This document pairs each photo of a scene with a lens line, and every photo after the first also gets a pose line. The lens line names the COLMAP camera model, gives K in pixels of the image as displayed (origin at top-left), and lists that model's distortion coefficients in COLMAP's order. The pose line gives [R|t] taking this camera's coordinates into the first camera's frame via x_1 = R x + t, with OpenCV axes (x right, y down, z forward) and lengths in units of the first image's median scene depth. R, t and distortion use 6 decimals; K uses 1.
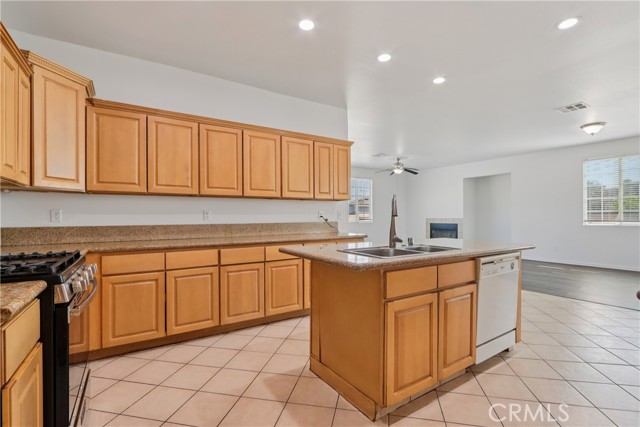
lens RADIAL K [[295.6, 0, 318.2], [0, 295.6, 217.5], [0, 0, 1]] dist [-0.010356, -0.000339]
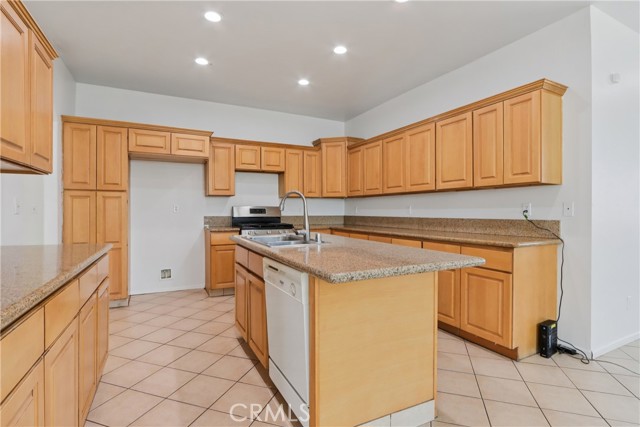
lens RADIAL K [[313.9, 0, 317.4], [0, 313.9, 212.2], [0, 0, 1]] dist [-0.018996, -0.000908]
pose [[-0.100131, 0.006446, -0.994953, 0.878345], [-0.006478, 0.999954, 0.007131, -0.003665], [0.994953, 0.007159, -0.100084, 0.740337]]
